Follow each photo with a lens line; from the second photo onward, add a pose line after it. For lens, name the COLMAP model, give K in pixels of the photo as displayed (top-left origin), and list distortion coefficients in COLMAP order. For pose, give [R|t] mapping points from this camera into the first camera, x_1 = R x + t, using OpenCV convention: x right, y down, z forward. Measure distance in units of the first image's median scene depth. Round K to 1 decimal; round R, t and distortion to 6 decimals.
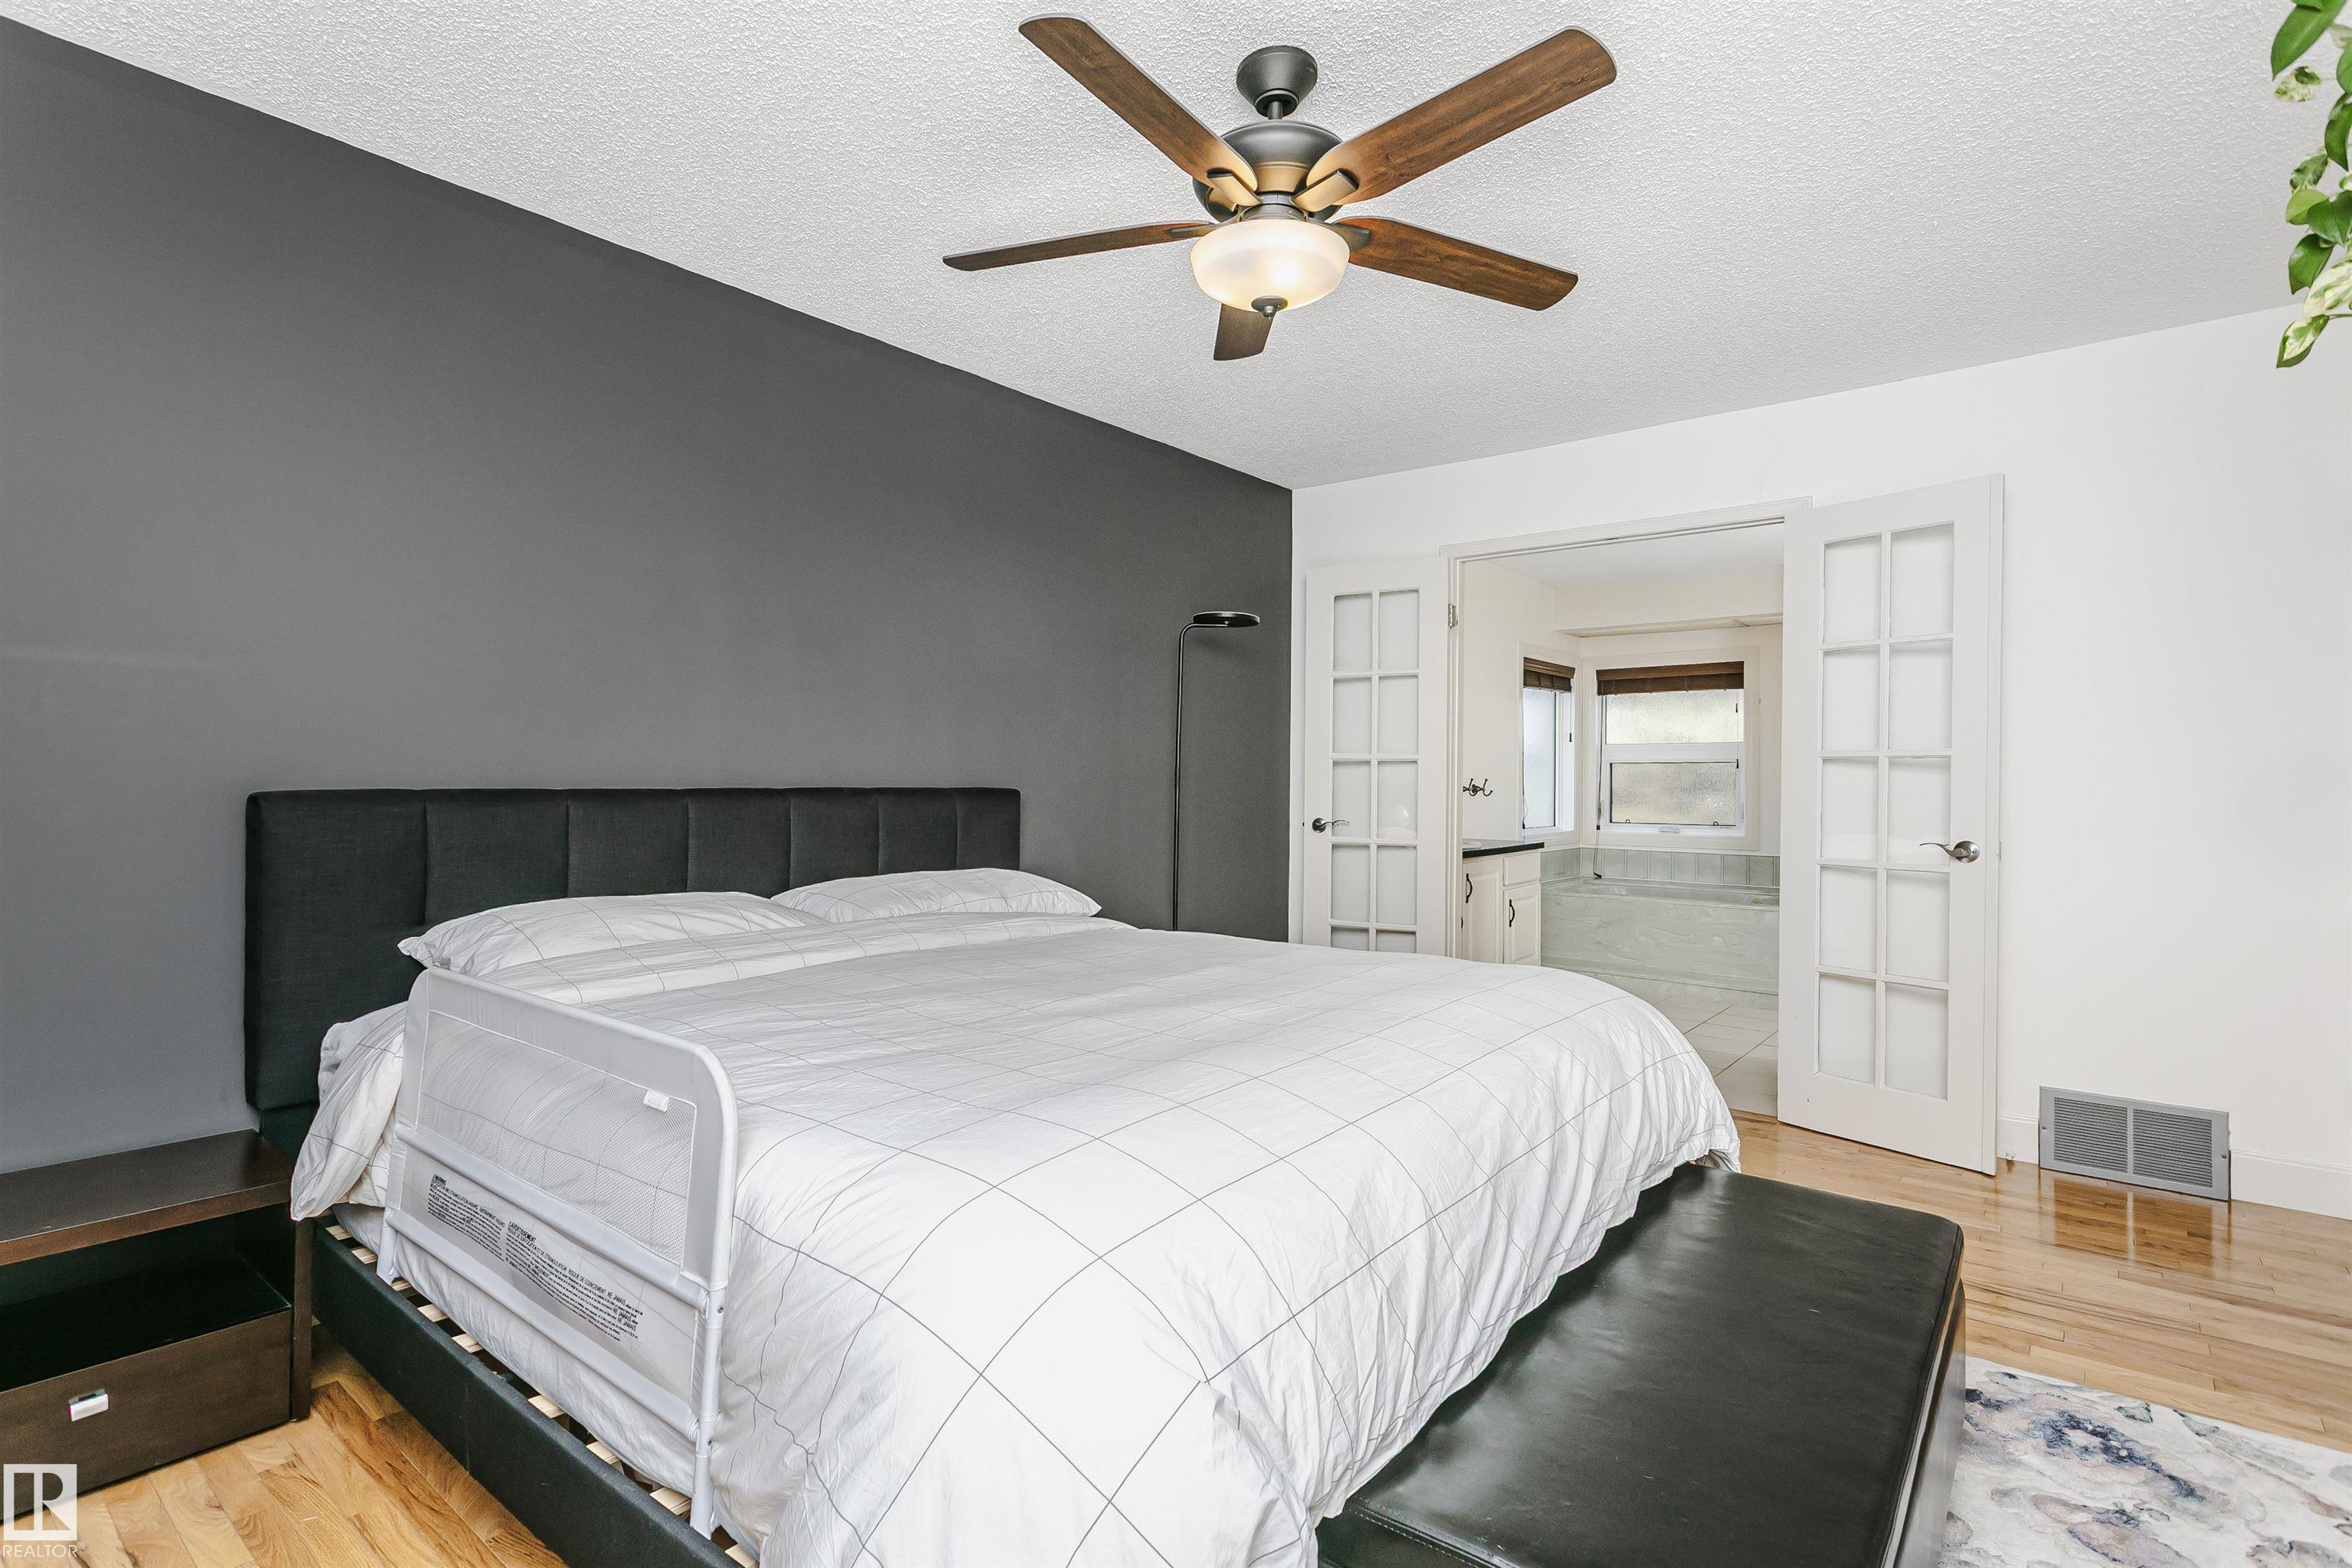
lens RADIAL K [[1138.2, 0, 1151.5], [0, 1138.2, 776.1], [0, 0, 1]] dist [0.010820, 0.000618]
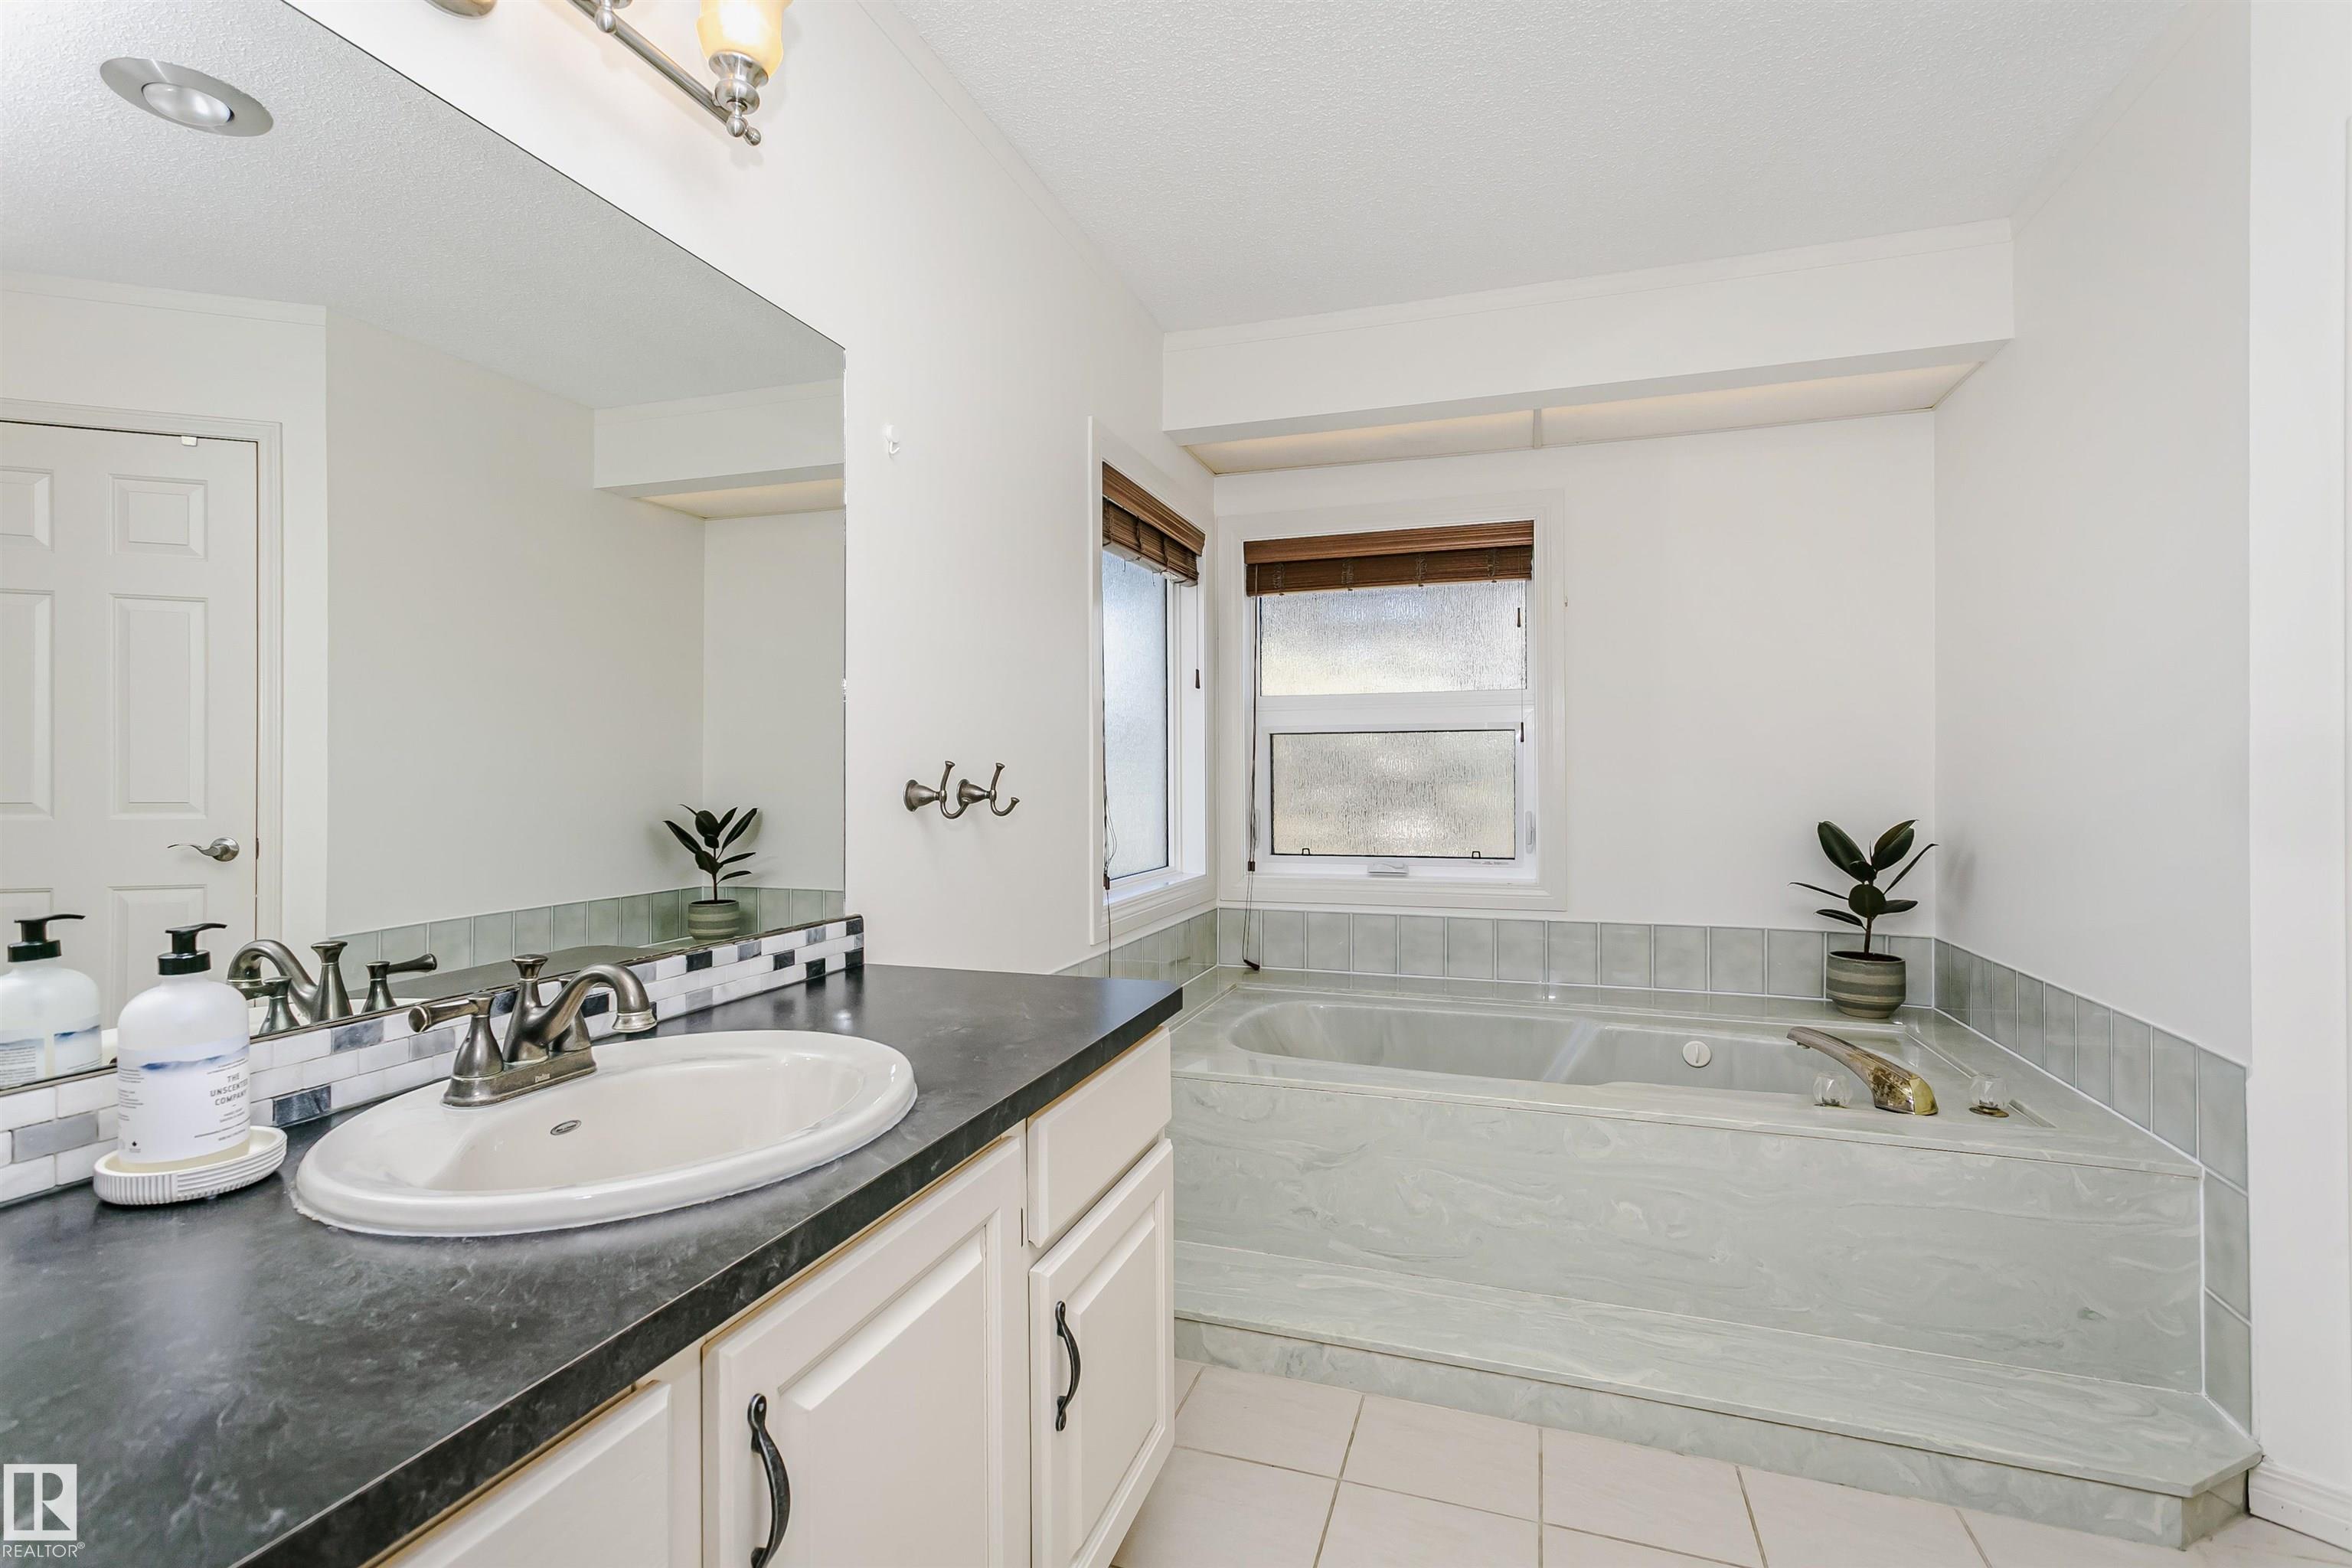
lens RADIAL K [[1138.2, 0, 1151.5], [0, 1138.2, 776.1], [0, 0, 1]] dist [0.010820, 0.000618]
pose [[0.935461, -0.009125, 0.353313, 0.188834], [0.007594, 0.999955, 0.005719, 0.003813], [-0.353349, -0.002667, 0.935488, 0.584624]]
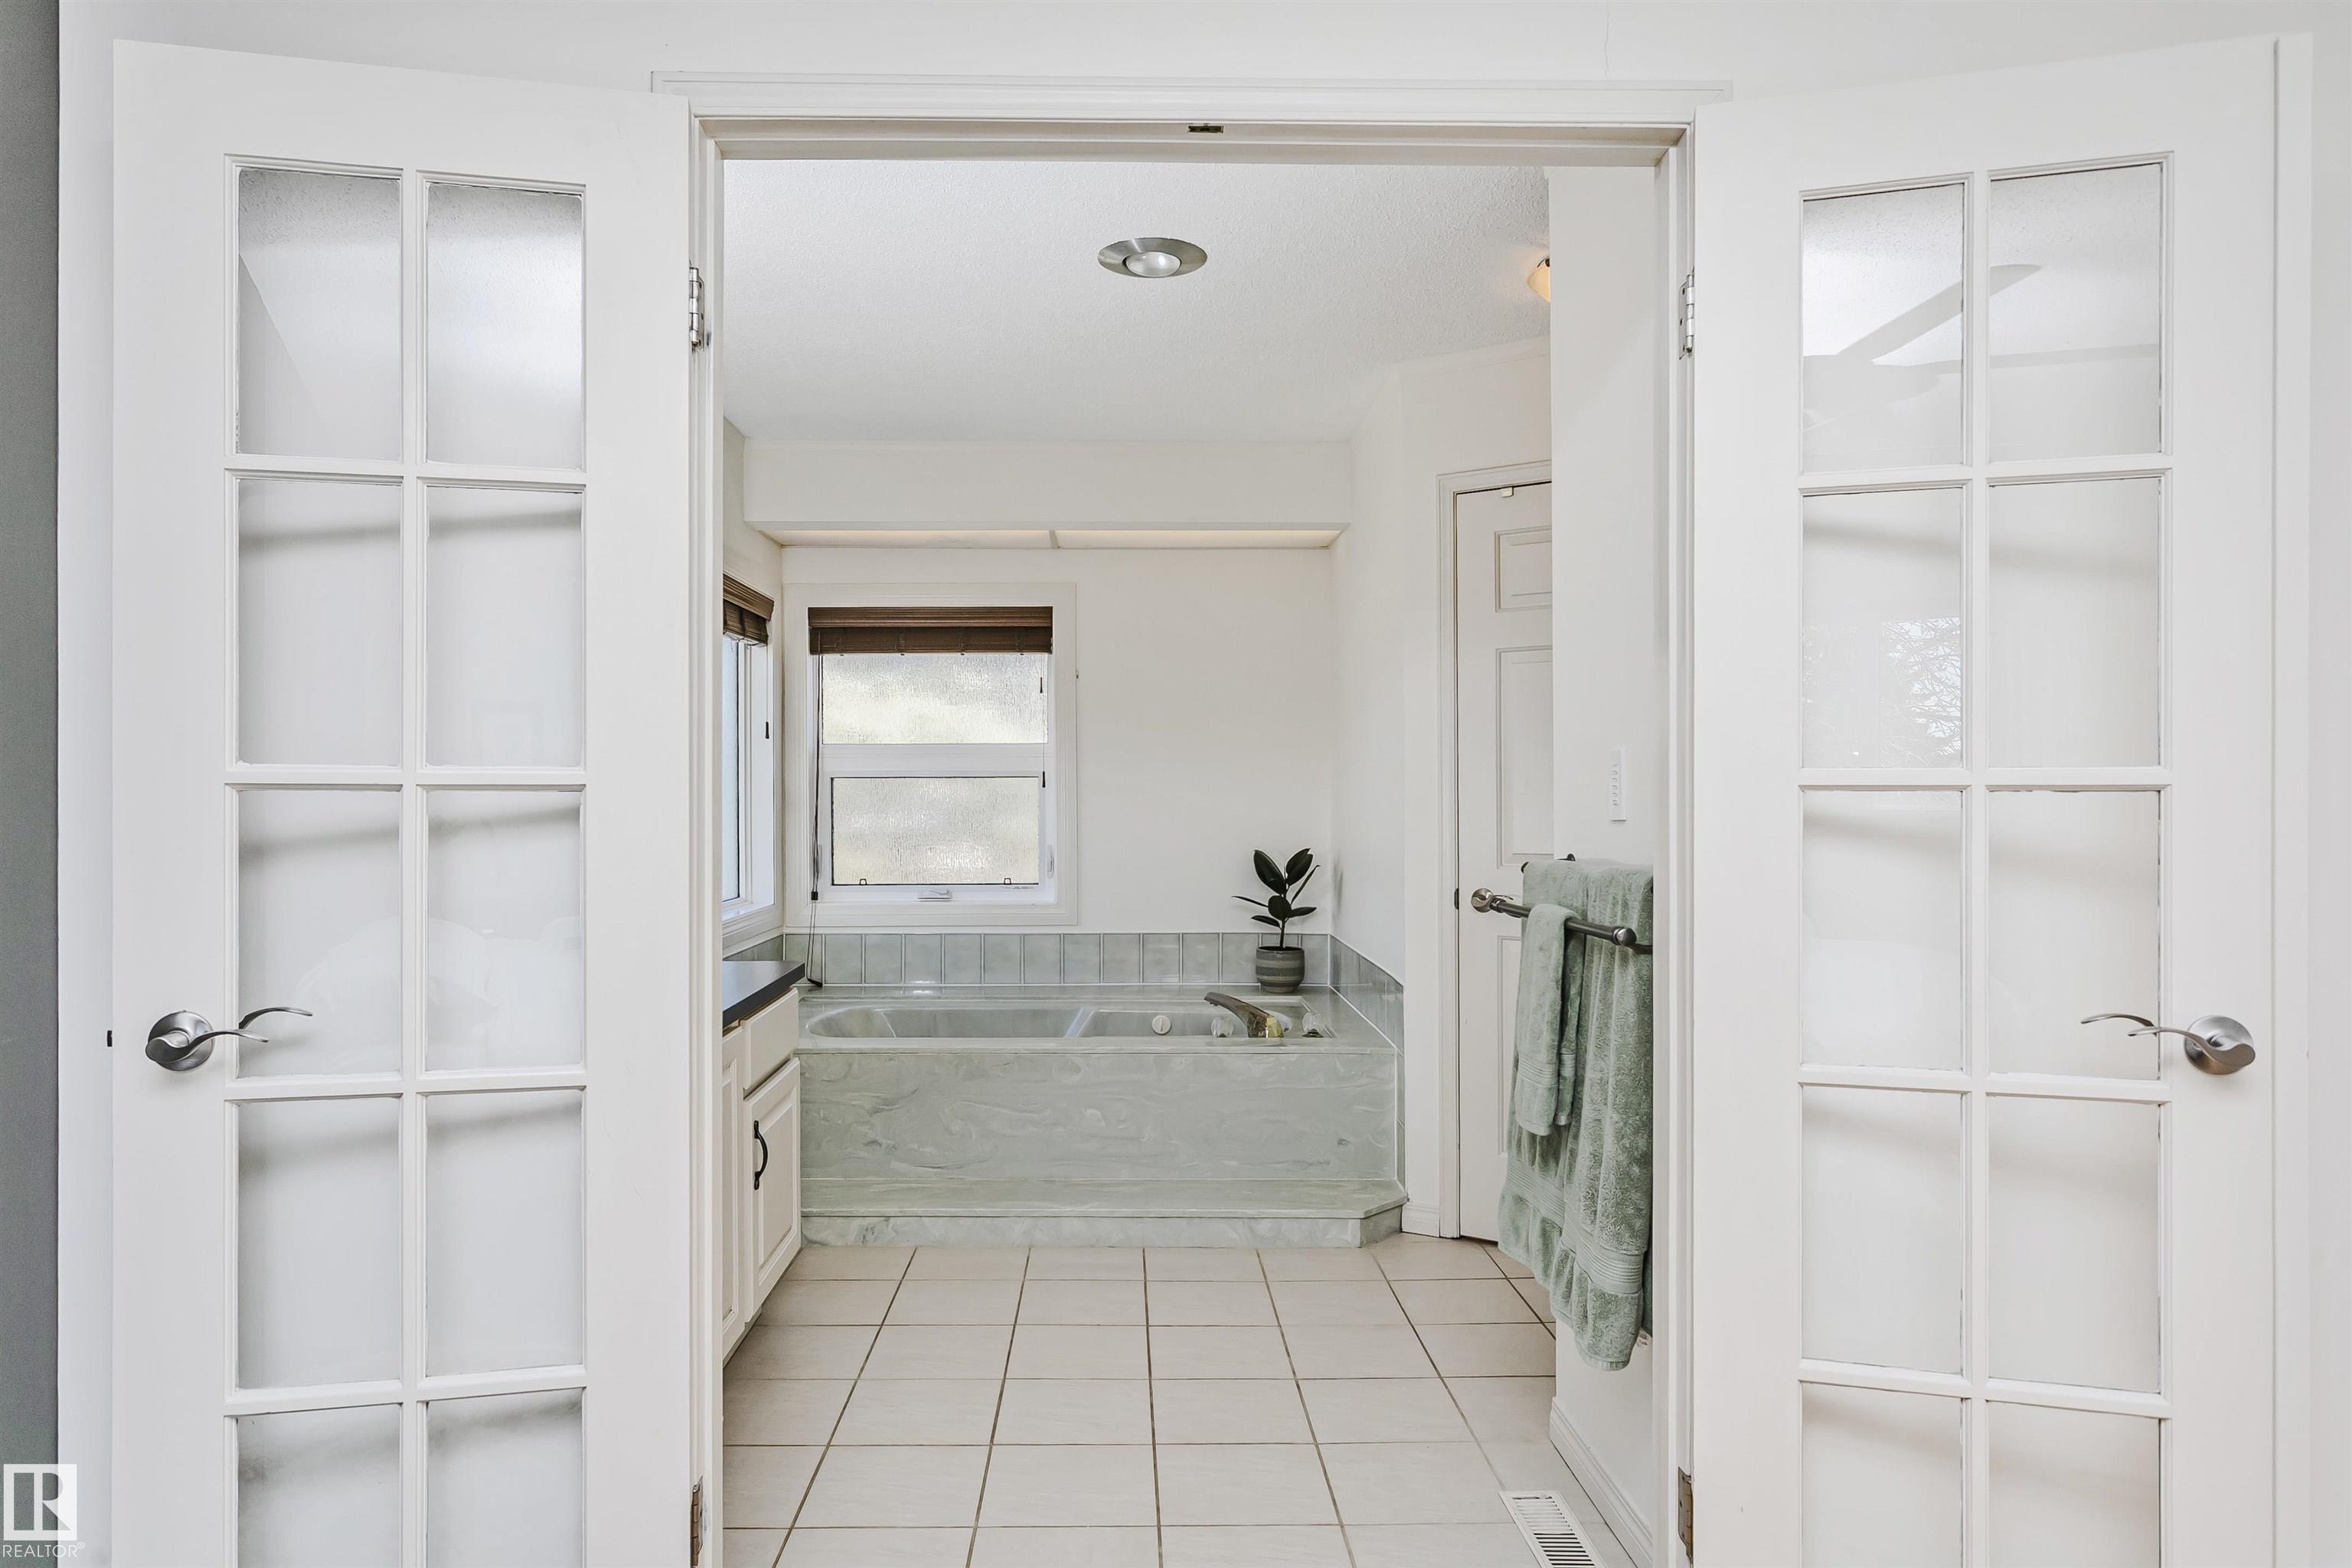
lens RADIAL K [[1446.4, 0, 1139.4], [0, 1446.4, 791.6], [0, 0, 1]] dist [0.005281, 0.001893]
pose [[0.761952, -0.008036, 0.647584, 0.063448], [0.004913, 0.999966, 0.006627, -0.009053], [-0.647615, -0.001868, 0.761965, 0.384453]]
